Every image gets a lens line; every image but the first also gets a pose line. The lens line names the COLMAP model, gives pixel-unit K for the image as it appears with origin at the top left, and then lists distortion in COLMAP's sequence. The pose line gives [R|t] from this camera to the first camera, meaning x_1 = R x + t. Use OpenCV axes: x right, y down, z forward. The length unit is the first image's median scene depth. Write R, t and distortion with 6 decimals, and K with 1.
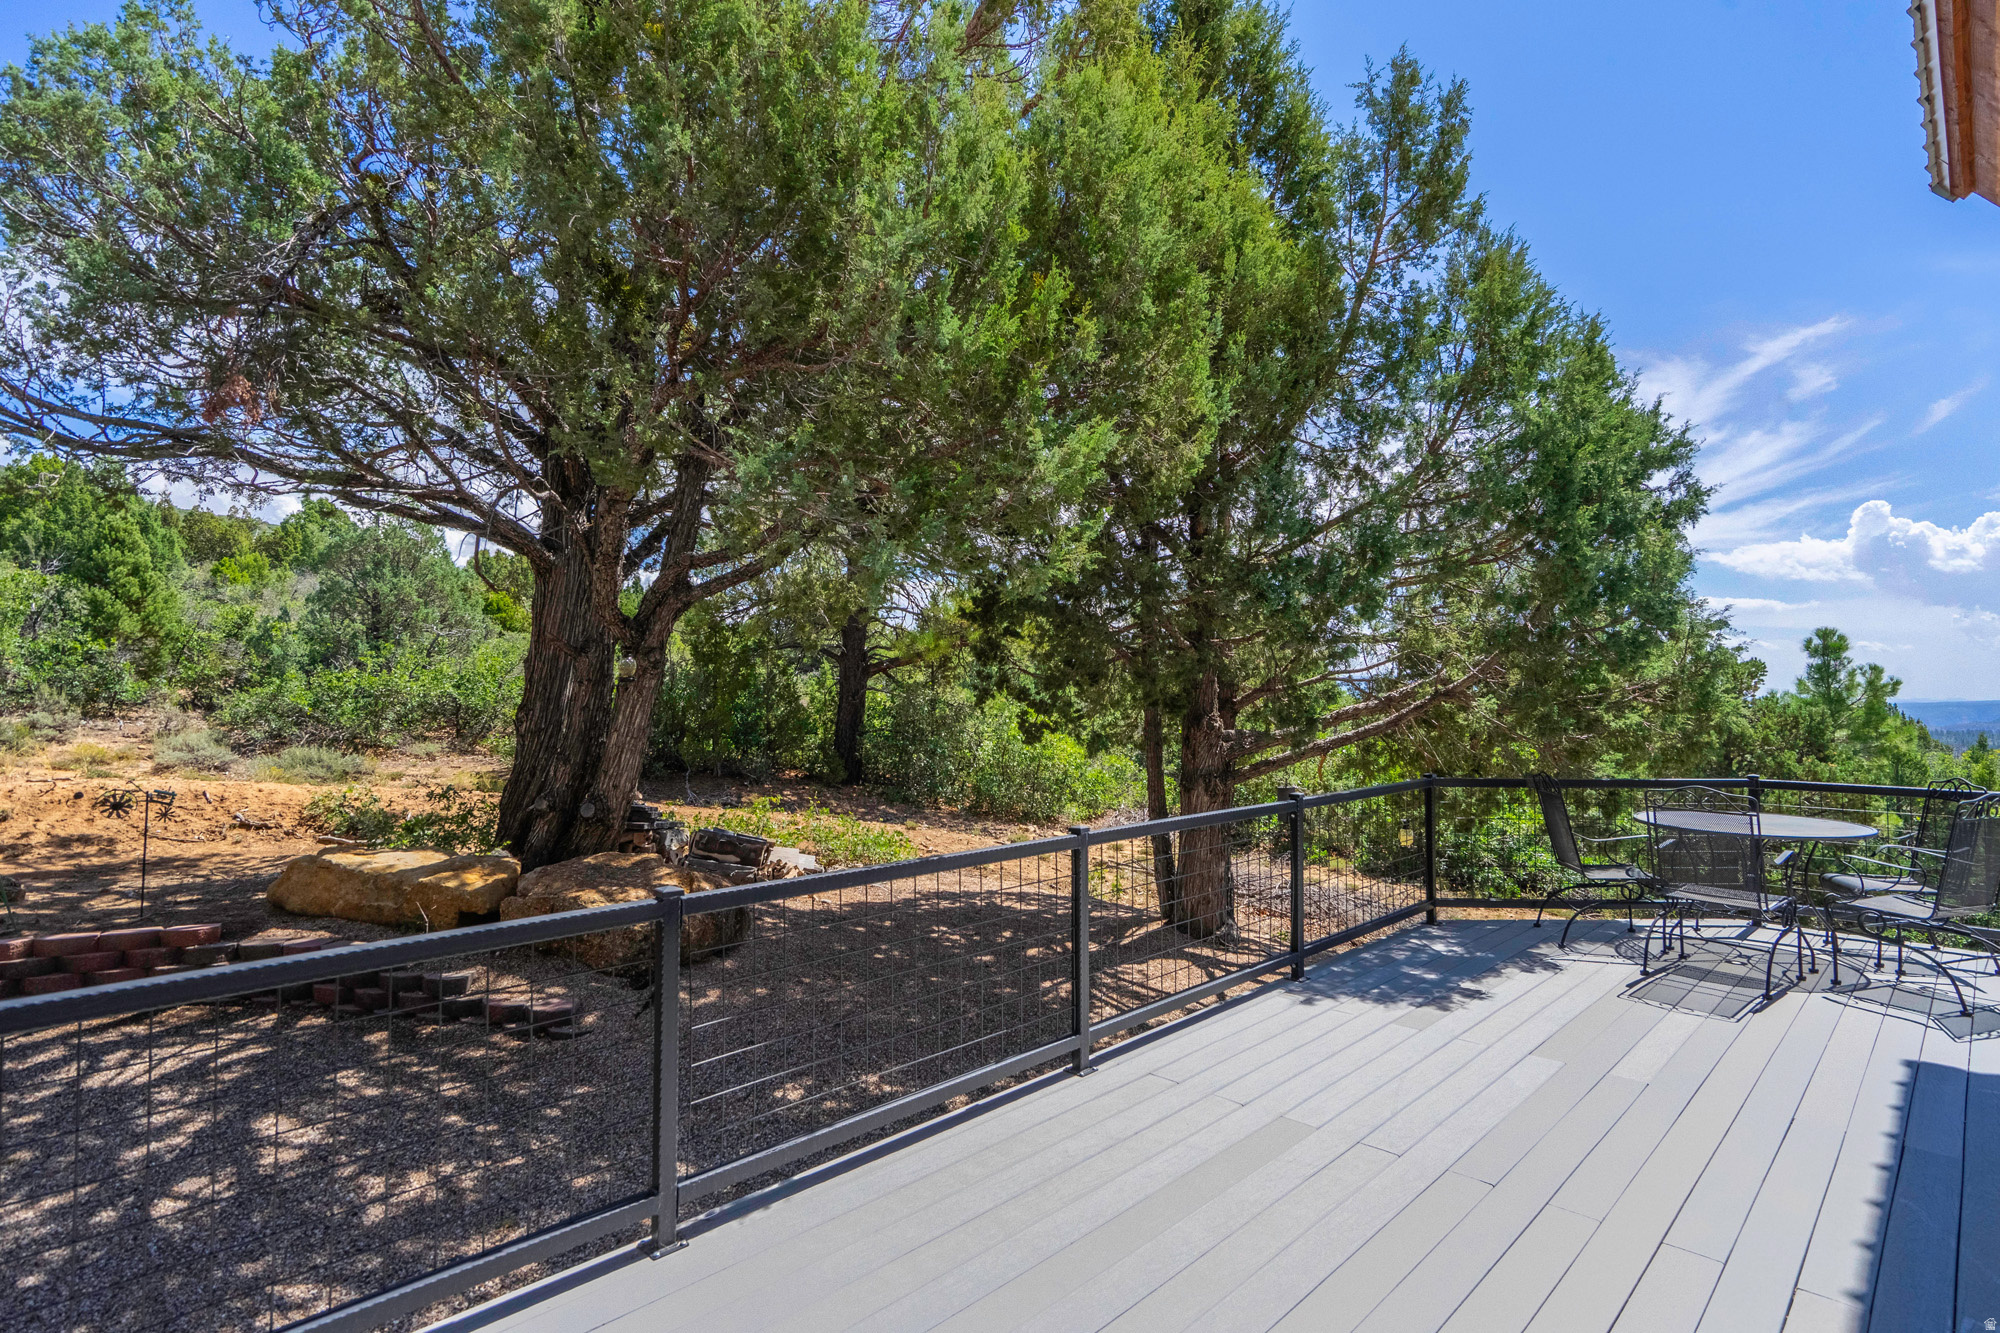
lens RADIAL K [[1003.4, 0, 1000.0], [0, 1003.4, 666.5], [0, 0, 1]] dist [-0.003093, 0.000118]
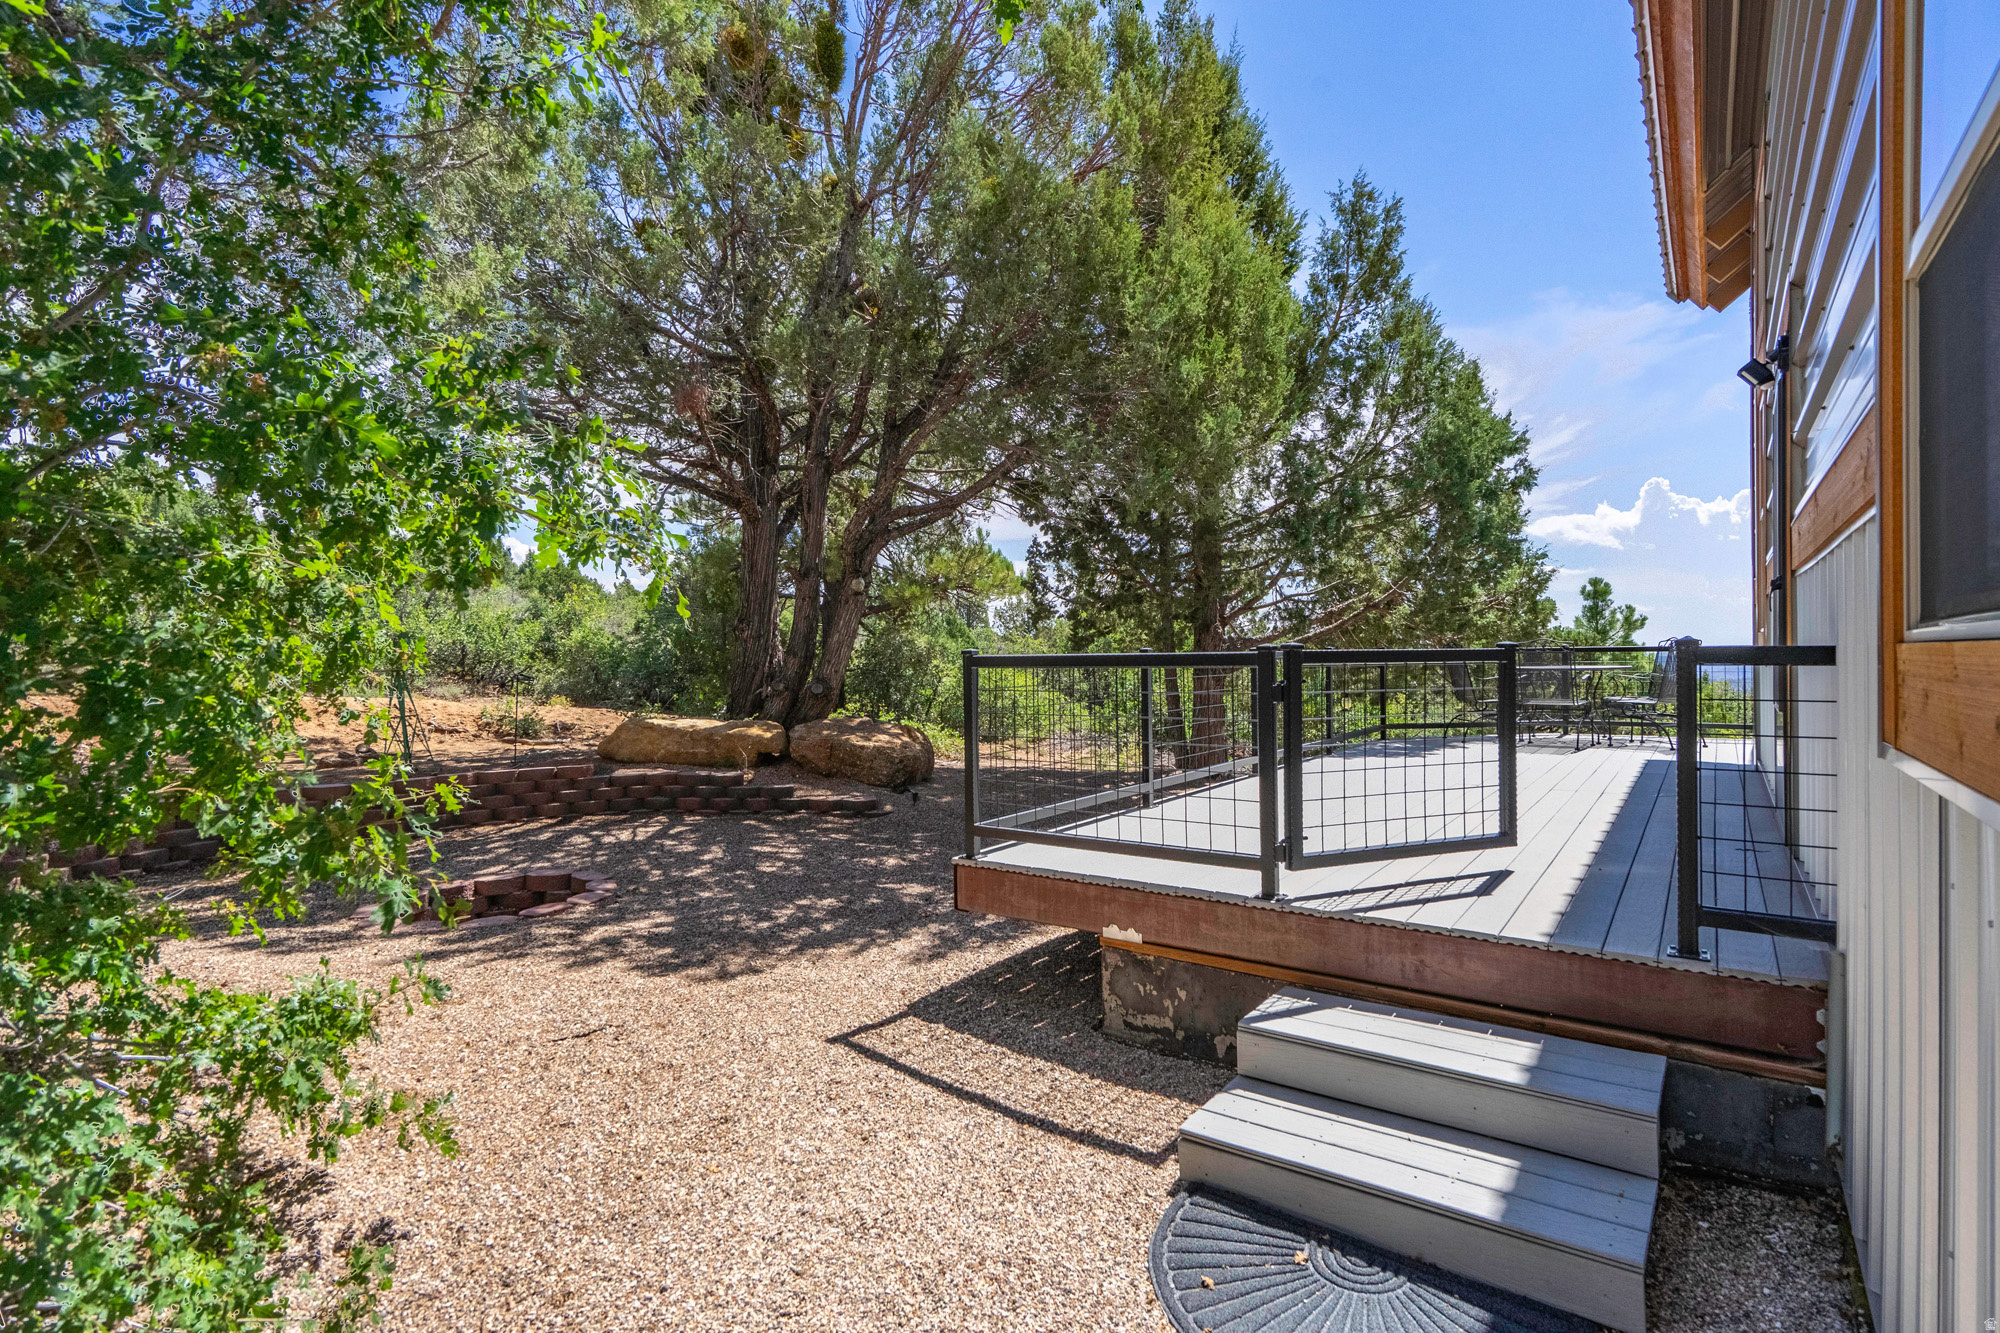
lens RADIAL K [[975.5, 0, 1006.6], [0, 975.5, 678.1], [0, 0, 1]] dist [0.003413, 0.000187]
pose [[0.988362, -0.019052, 0.150925, -0.342481], [0.012034, 0.998809, 0.047277, 0.064750], [-0.151646, -0.044910, 0.987414, -0.386776]]
